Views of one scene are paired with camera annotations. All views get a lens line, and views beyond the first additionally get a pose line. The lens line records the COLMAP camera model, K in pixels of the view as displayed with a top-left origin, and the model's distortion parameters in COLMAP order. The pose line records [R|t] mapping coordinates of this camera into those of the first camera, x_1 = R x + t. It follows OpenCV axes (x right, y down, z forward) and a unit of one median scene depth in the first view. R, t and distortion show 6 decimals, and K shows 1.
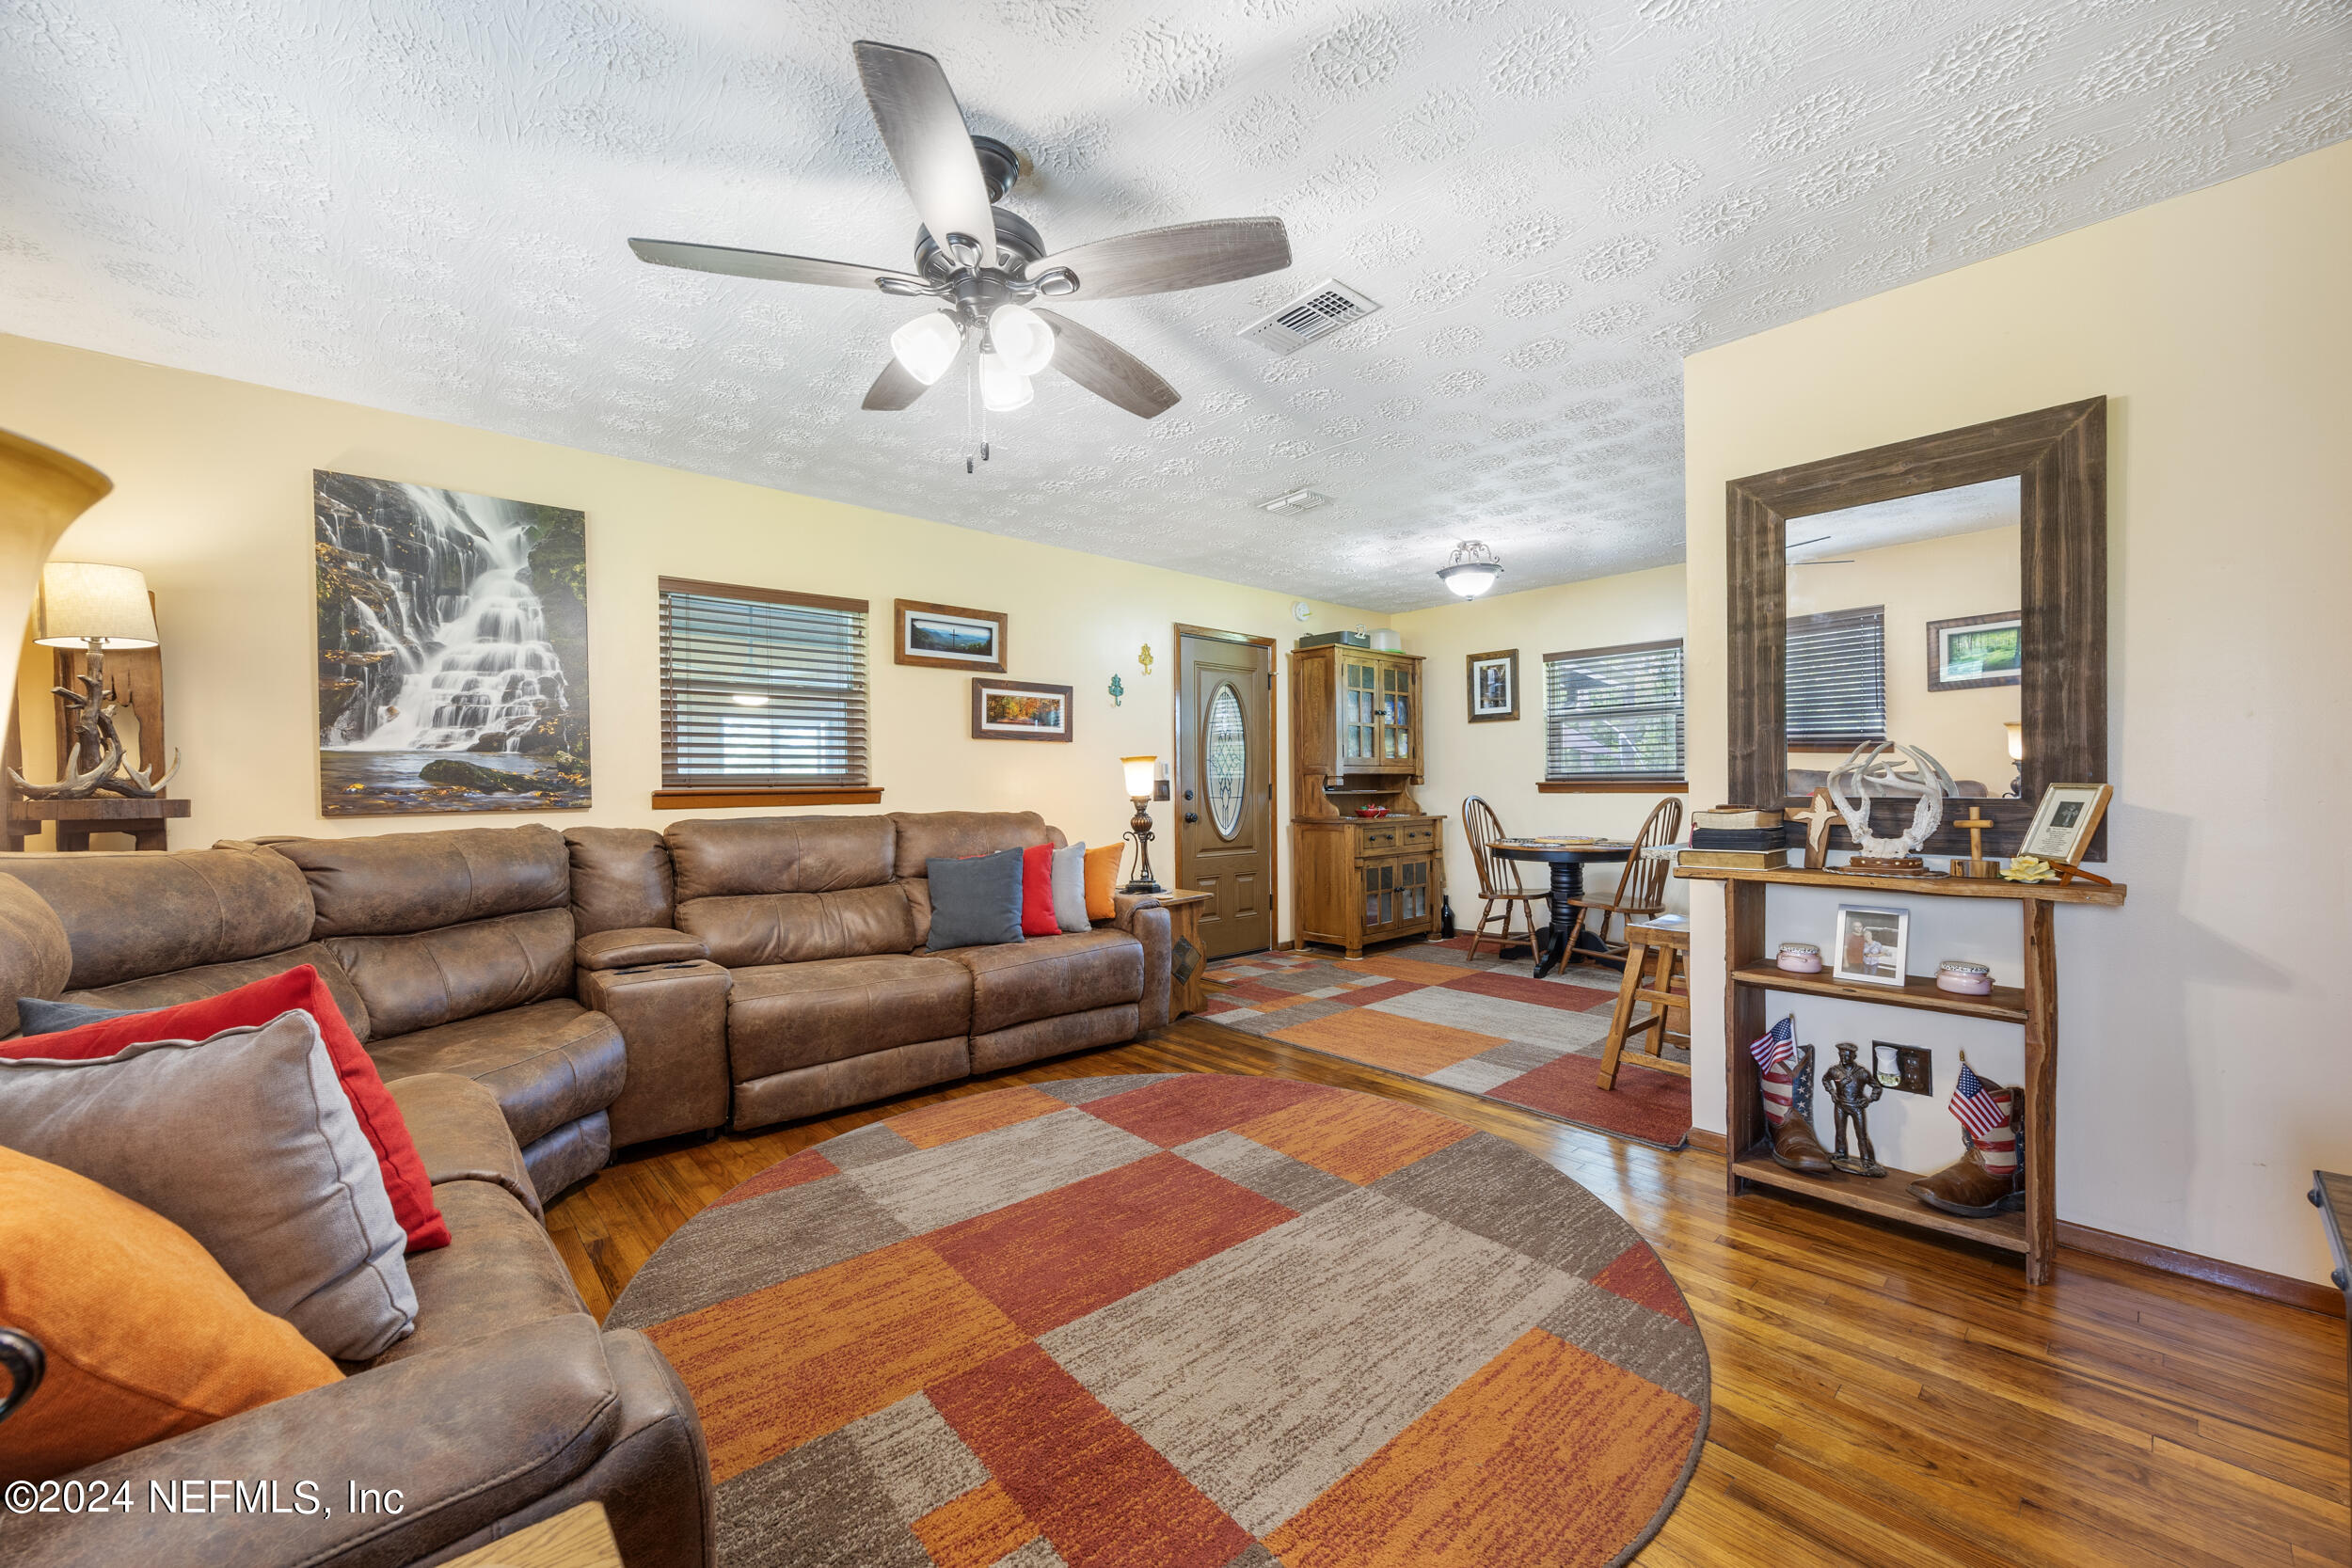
lens RADIAL K [[893.8, 0, 1170.0], [0, 893.8, 788.4], [0, 0, 1]] dist [-0.004219, 0.000219]
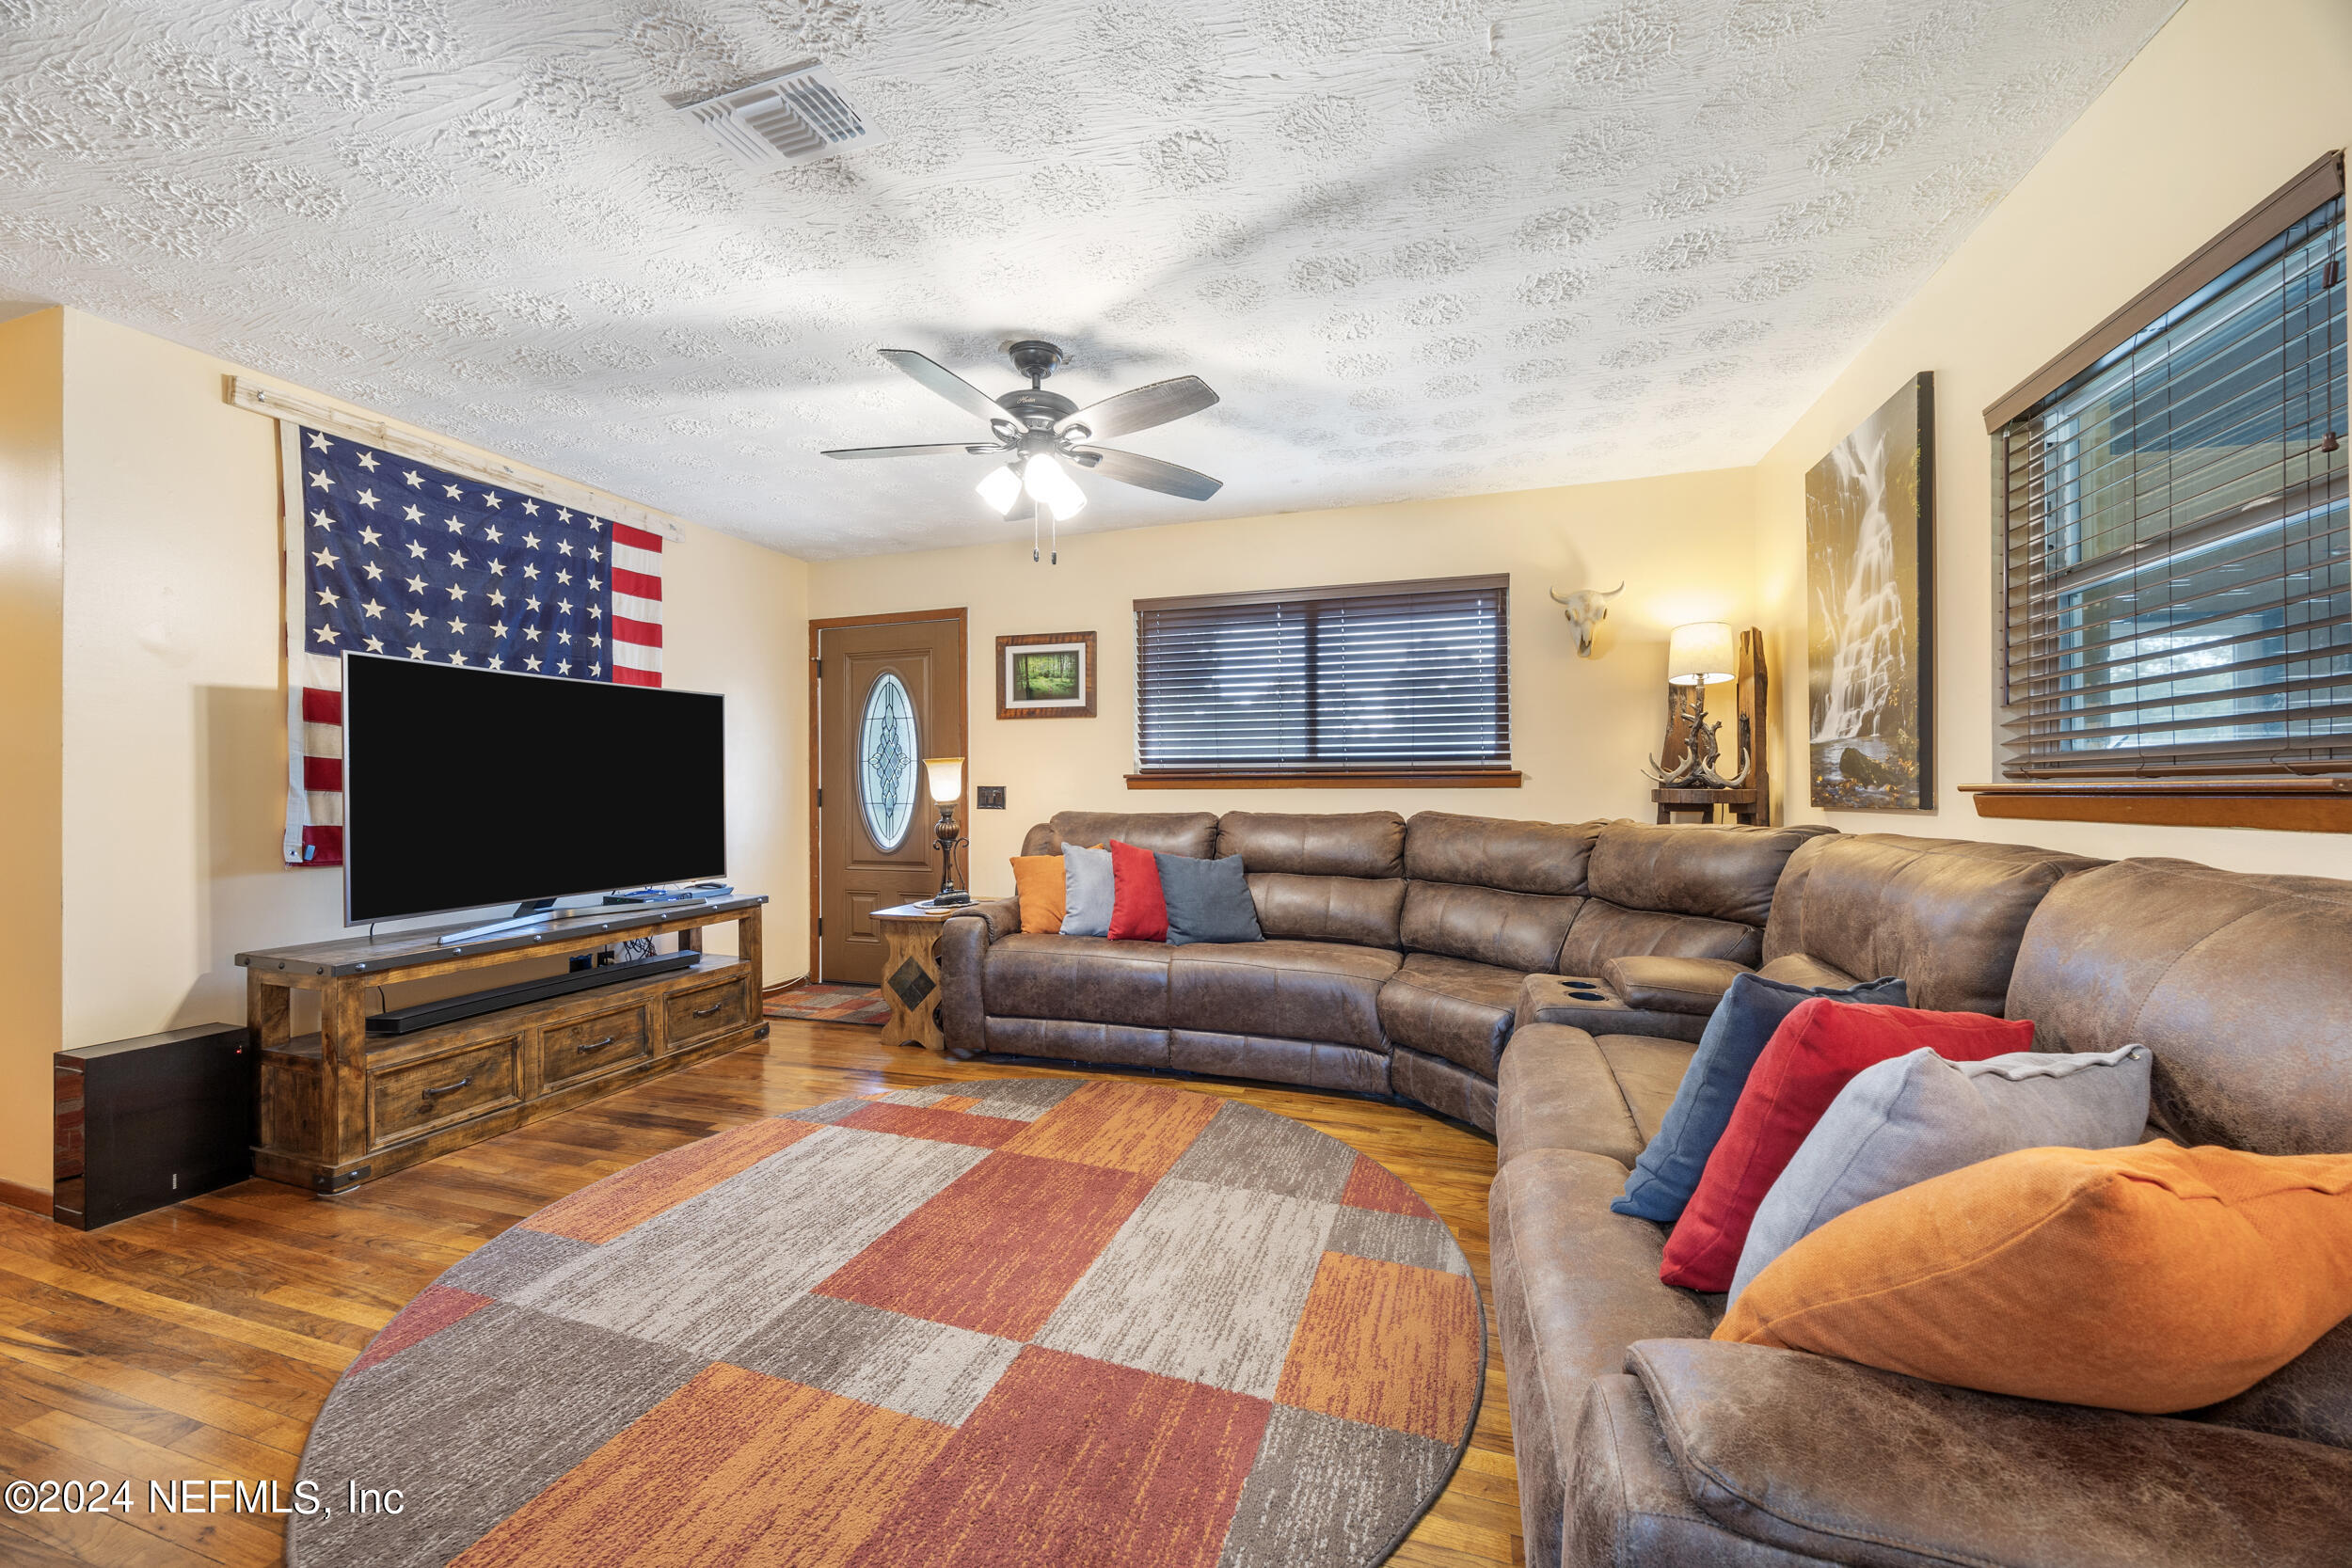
lens RADIAL K [[893.8, 0, 1169.0], [0, 893.8, 790.2], [0, 0, 1]] dist [-0.004219, 0.000219]
pose [[-0.862419, 0.015861, -0.505946, 0.185186], [0.014116, 0.999874, 0.007282, -0.005560], [0.505998, -0.000862, -0.862534, 1.290239]]
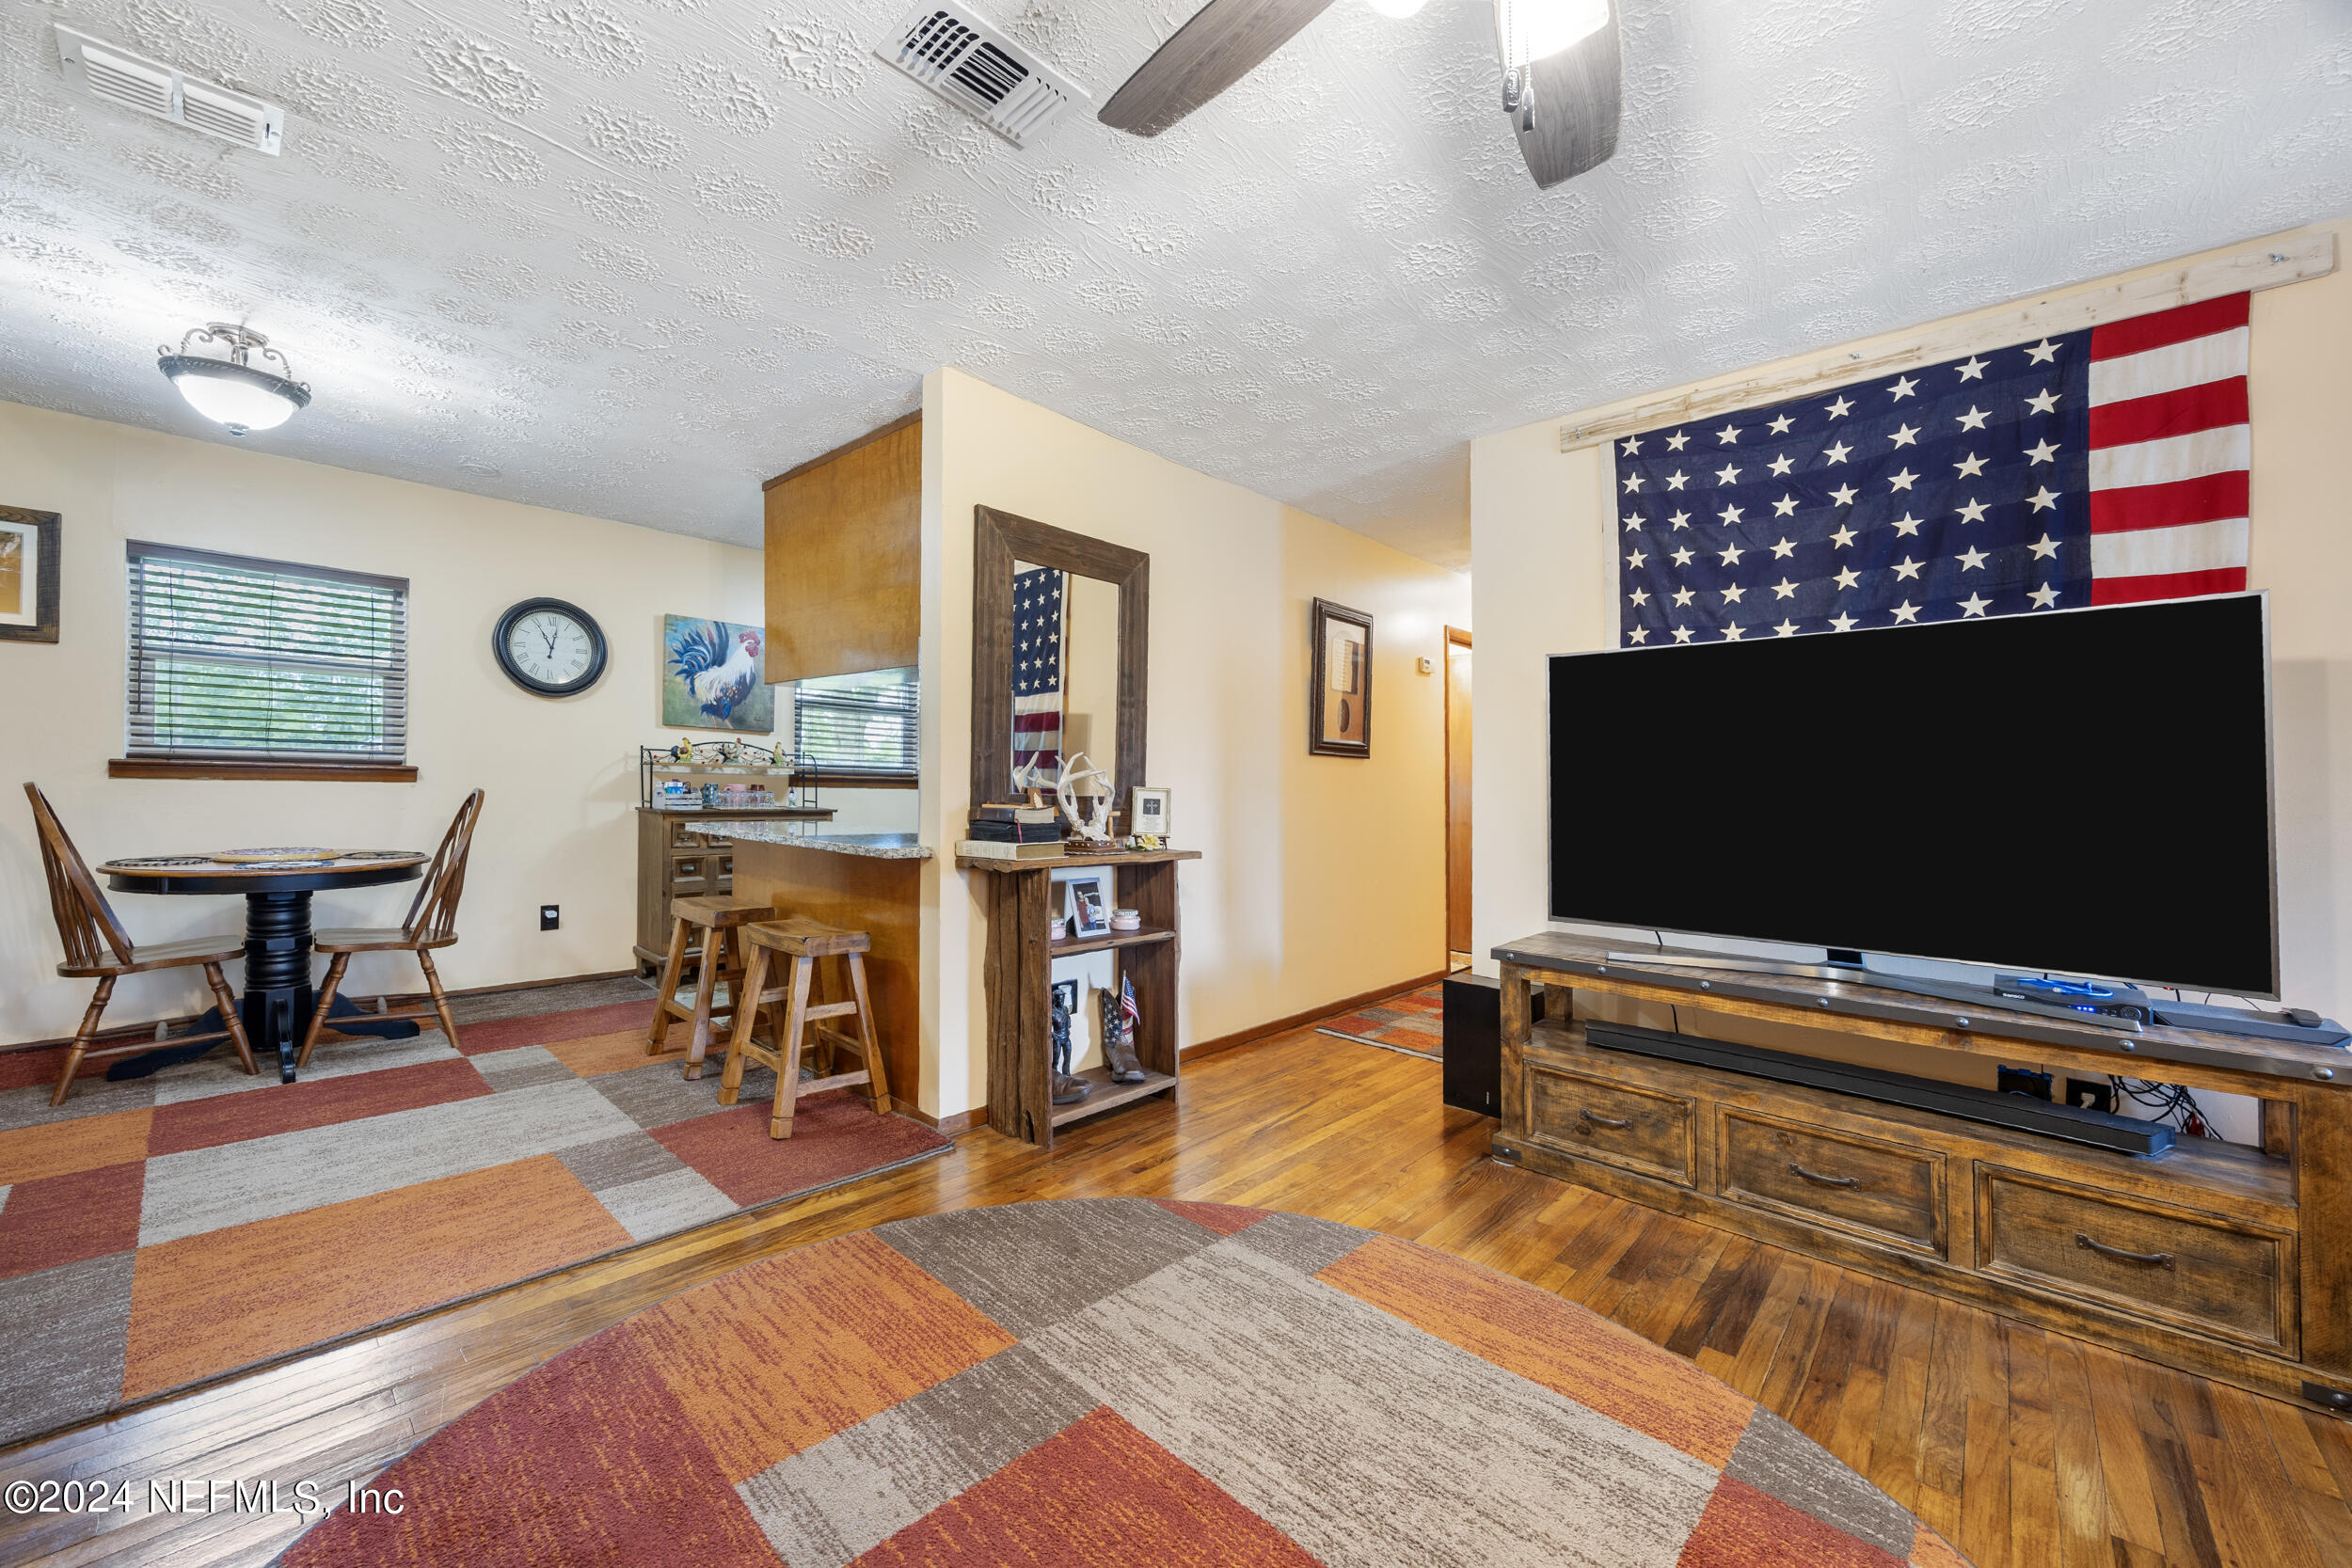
lens RADIAL K [[893.8, 0, 1129.0], [0, 893.8, 798.0], [0, 0, 1]] dist [-0.004219, 0.000219]
pose [[-0.074315, -0.006530, 0.997213, -0.363402], [-0.020971, 0.999768, 0.004984, 0.001970], [-0.997014, -0.020542, -0.074435, 0.700574]]
